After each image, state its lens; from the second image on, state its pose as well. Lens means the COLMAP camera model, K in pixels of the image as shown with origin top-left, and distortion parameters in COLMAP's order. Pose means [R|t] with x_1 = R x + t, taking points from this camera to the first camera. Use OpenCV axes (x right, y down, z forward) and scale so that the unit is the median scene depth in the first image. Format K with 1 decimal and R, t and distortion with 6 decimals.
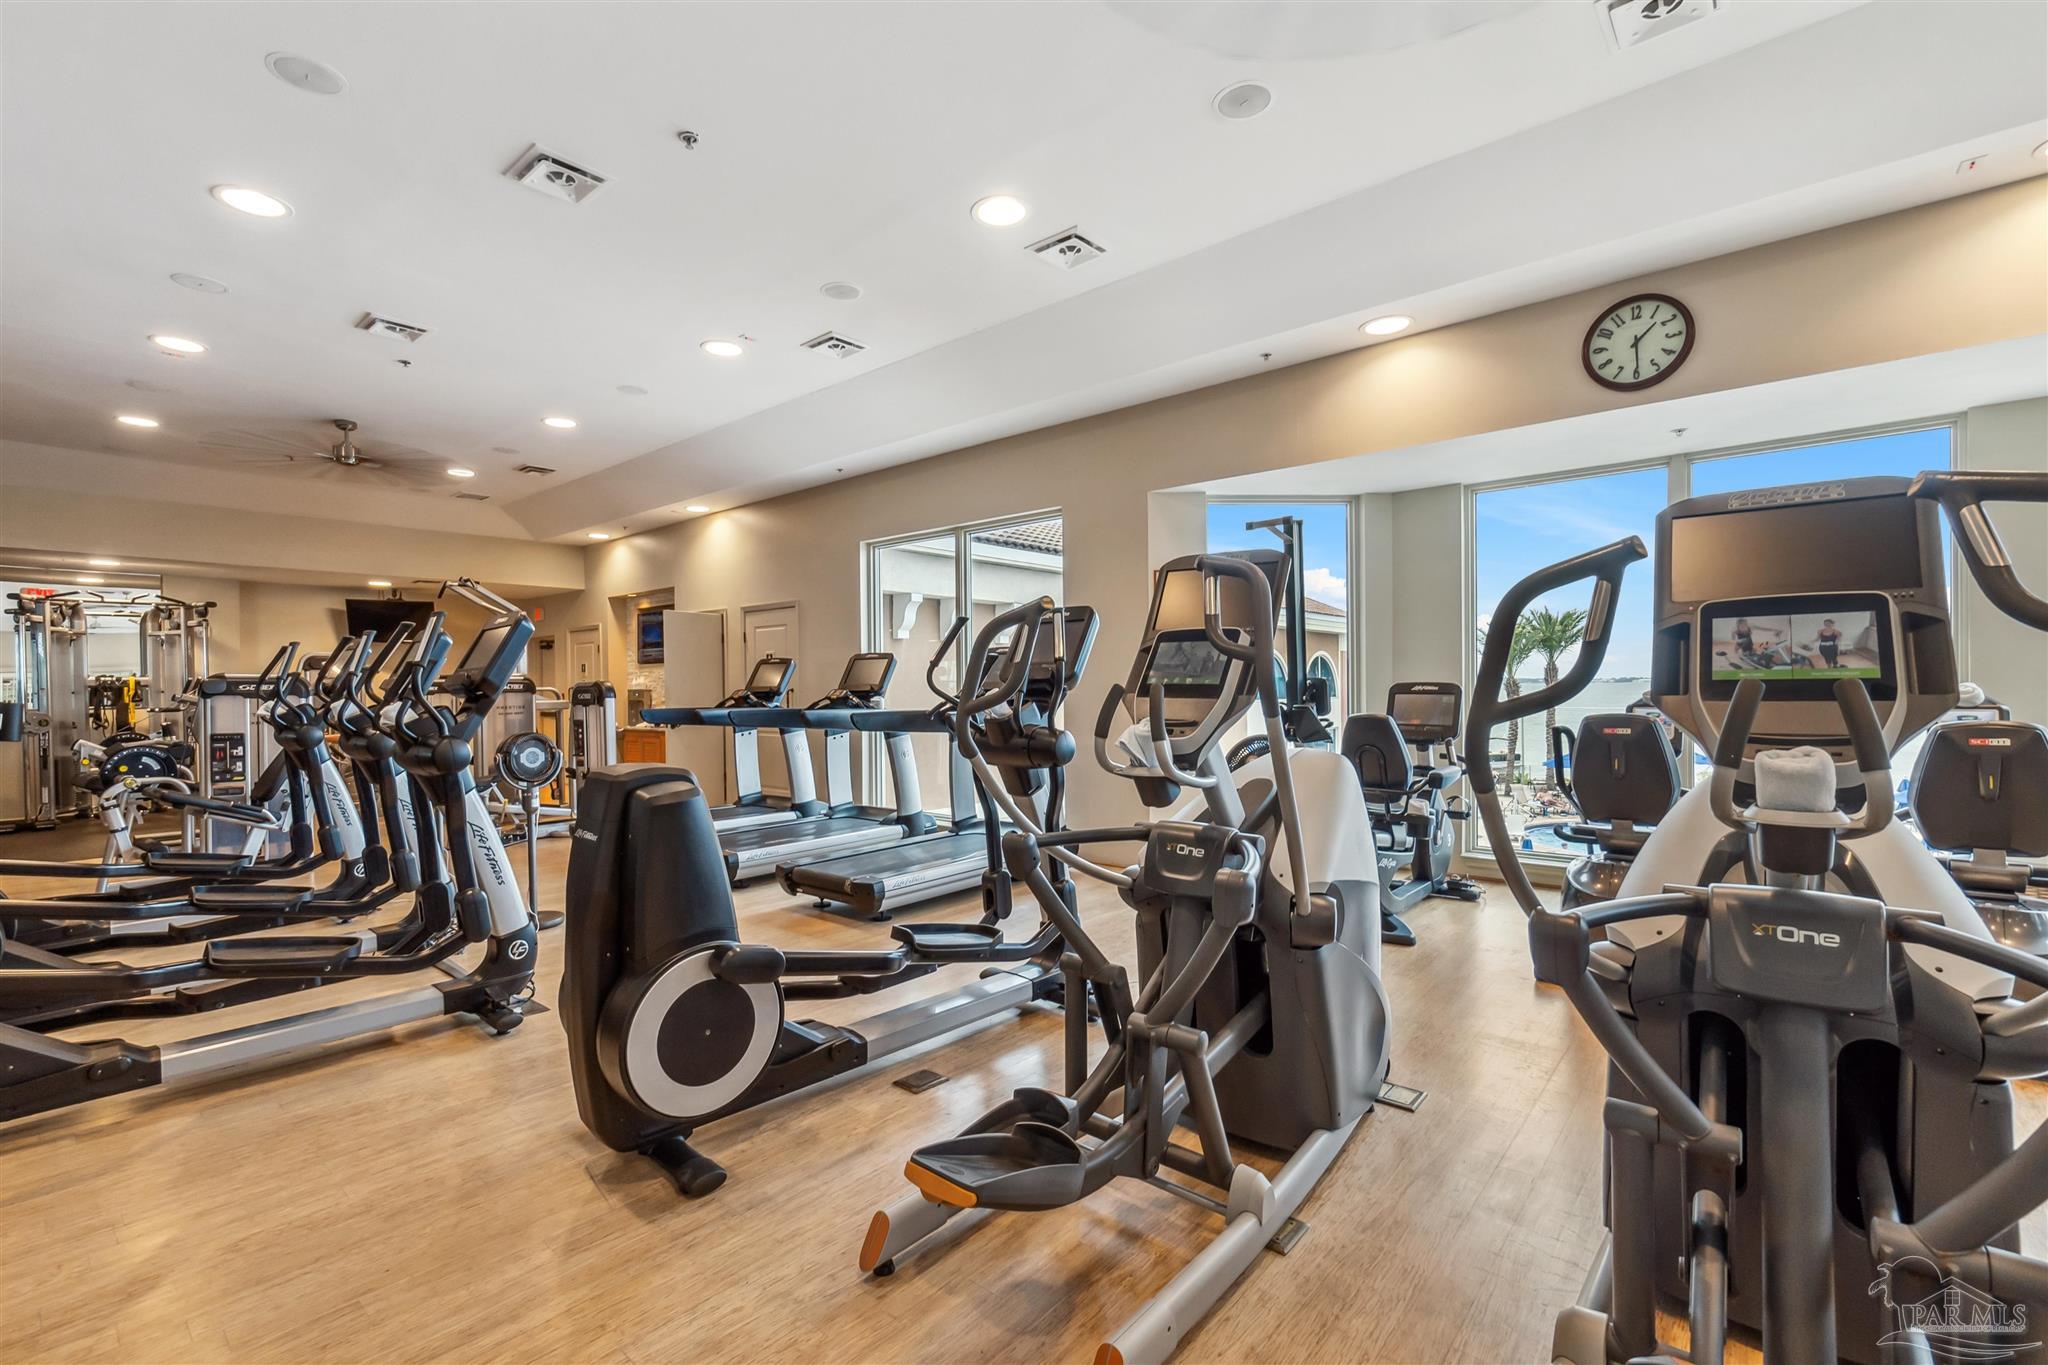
lens RADIAL K [[884.7, 0, 1025.9], [0, 884.7, 695.9], [0, 0, 1]] dist [0.017762, 0.000325]
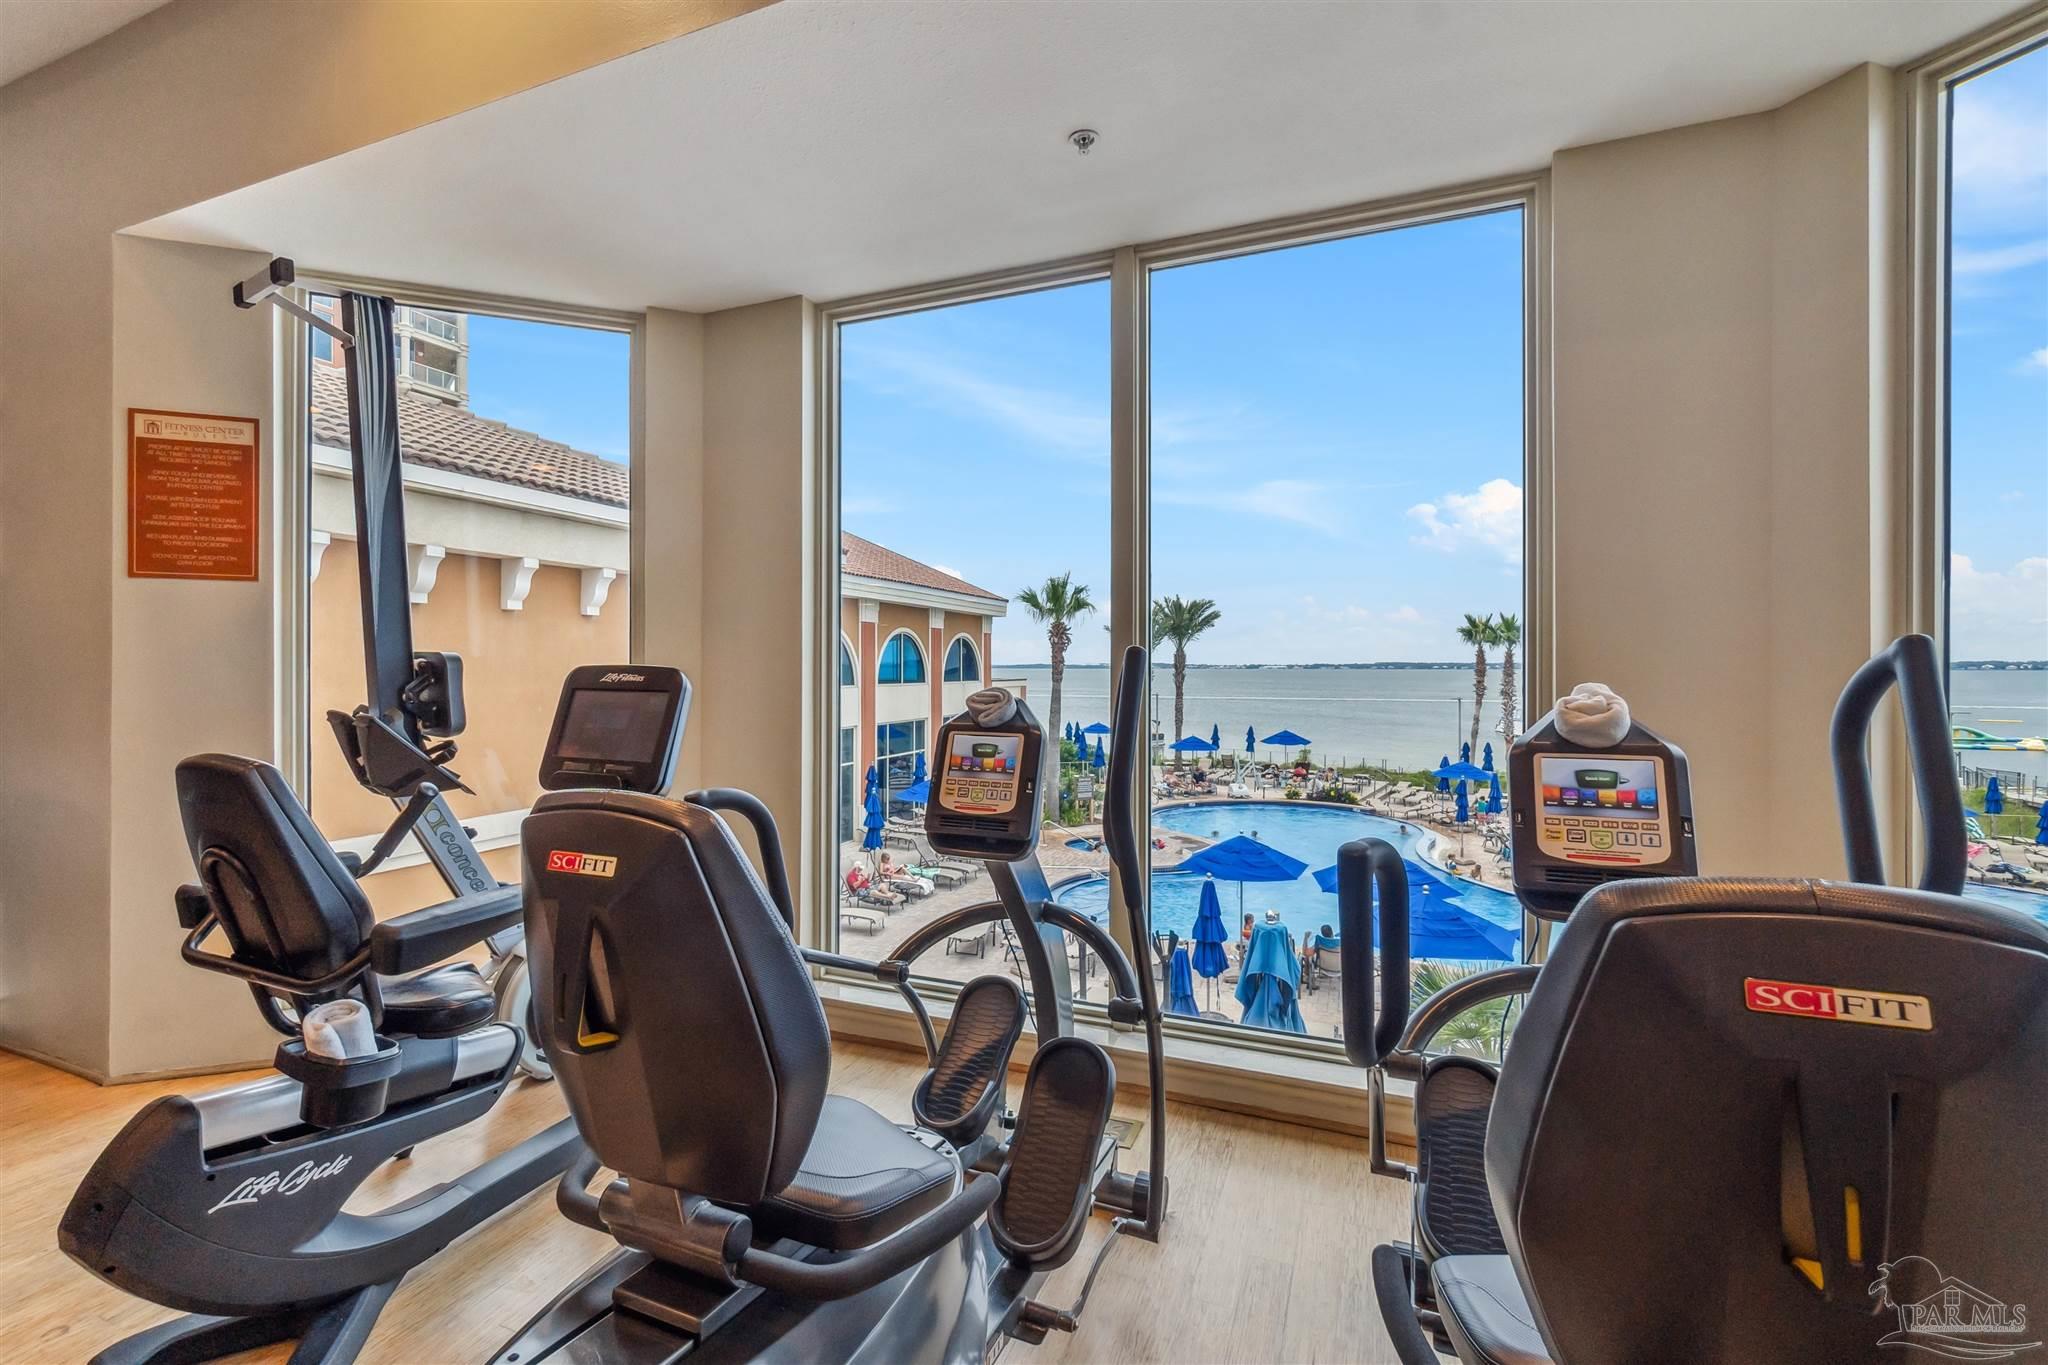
lens RADIAL K [[884.7, 0, 1015.5], [0, 884.7, 670.2], [0, 0, 1]] dist [0.017762, 0.000325]
pose [[0.946831, 0.004442, 0.321702, 0.115693], [-0.001502, 0.999955, -0.009384, -0.002843], [-0.321729, 0.008402, 0.946795, 0.121053]]
